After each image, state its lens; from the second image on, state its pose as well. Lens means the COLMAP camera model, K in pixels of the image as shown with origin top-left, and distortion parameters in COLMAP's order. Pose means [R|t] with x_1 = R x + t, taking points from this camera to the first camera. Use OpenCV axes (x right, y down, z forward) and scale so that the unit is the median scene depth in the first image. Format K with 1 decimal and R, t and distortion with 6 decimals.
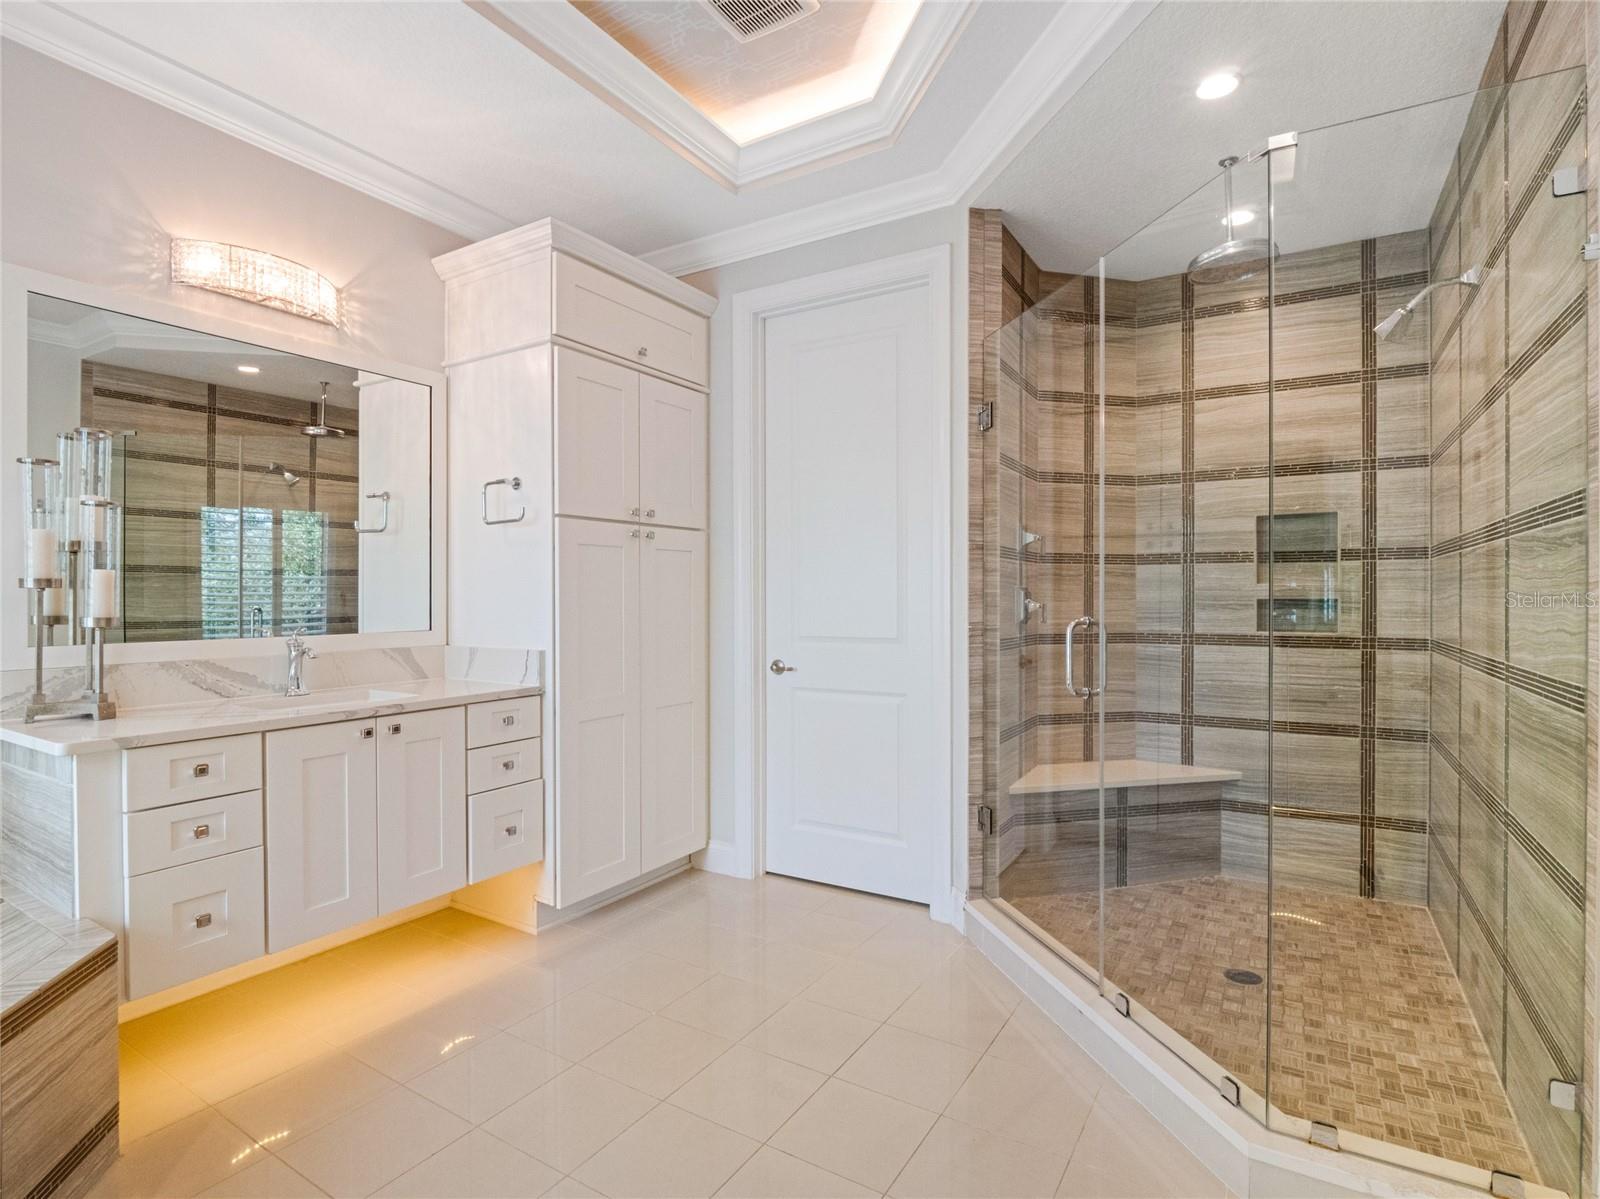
lens RADIAL K [[812.7, 0, 802.4], [0, 812.7, 603.3], [0, 0, 1]] dist [0.003728, -0.009158]
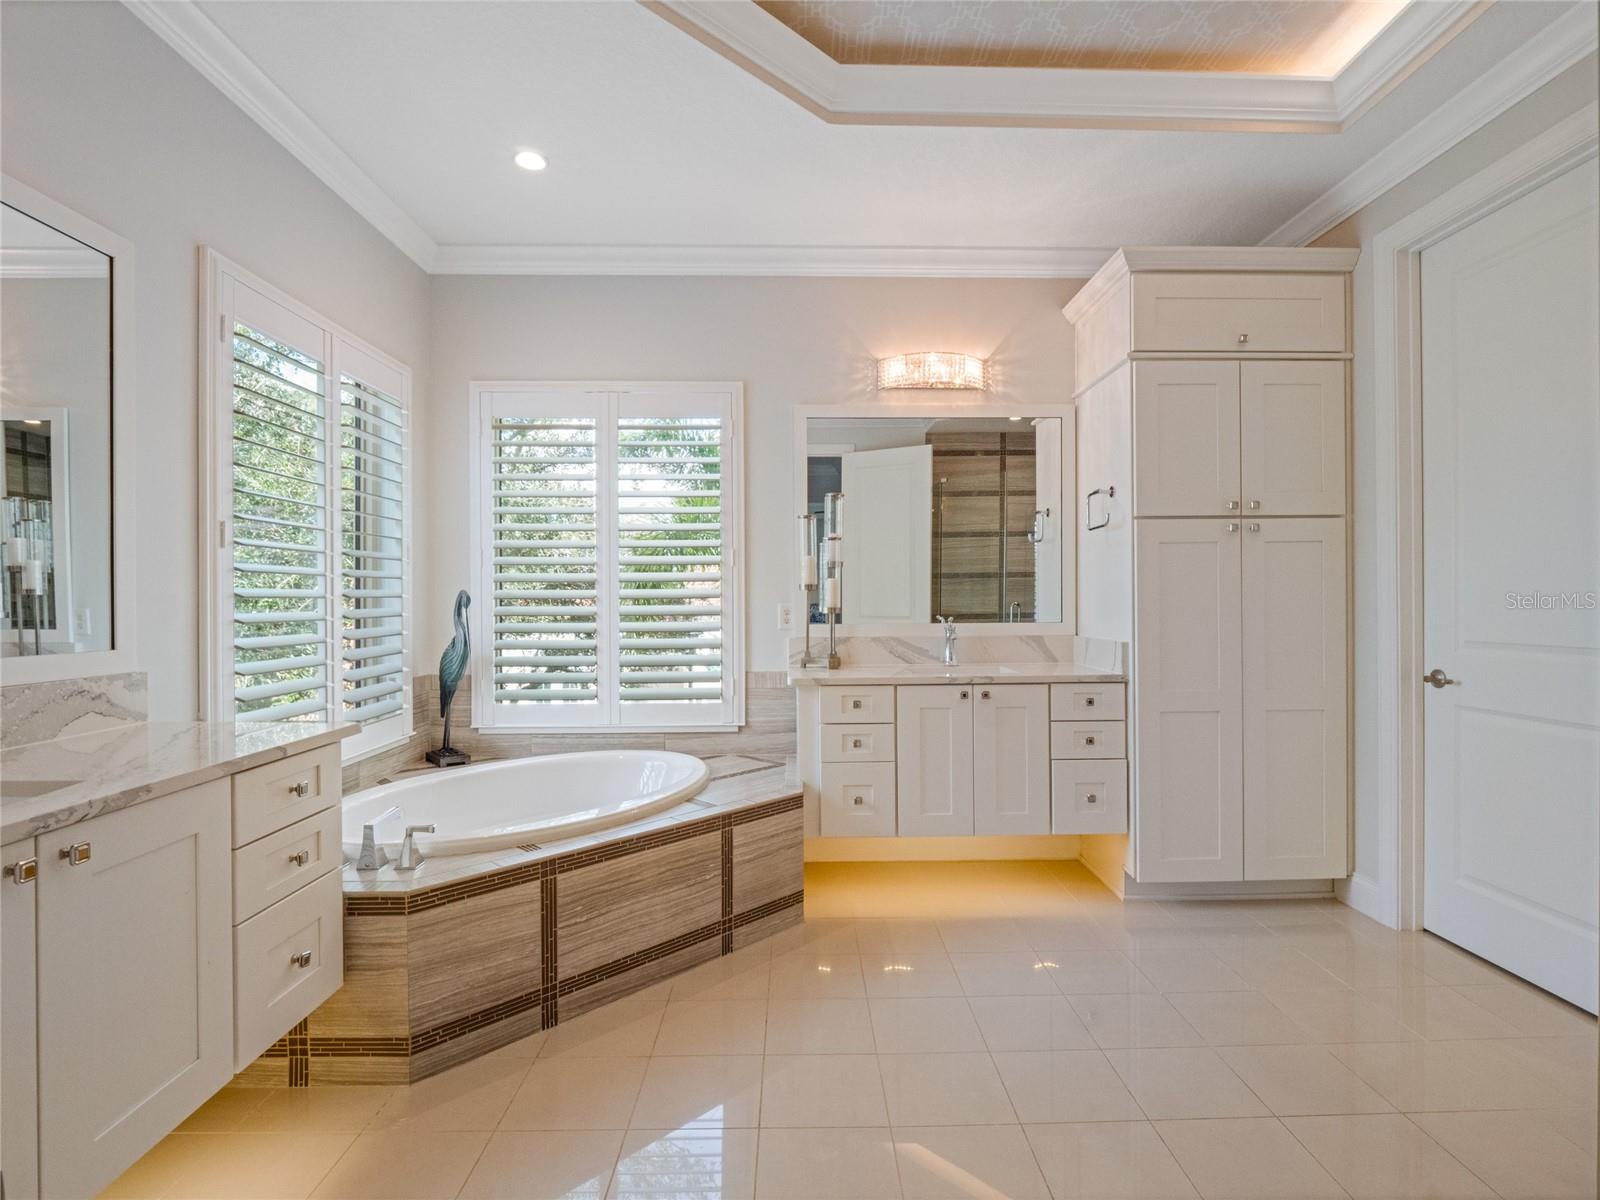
lens RADIAL K [[812.7, 0, 802.4], [0, 812.7, 603.8], [0, 0, 1]] dist [0.003728, -0.009158]
pose [[0.537097, 0.003812, -0.843512, 0.358538], [-0.002116, 0.999993, 0.003171, 0.003626], [0.843518, 0.000082, 0.537101, 0.042776]]
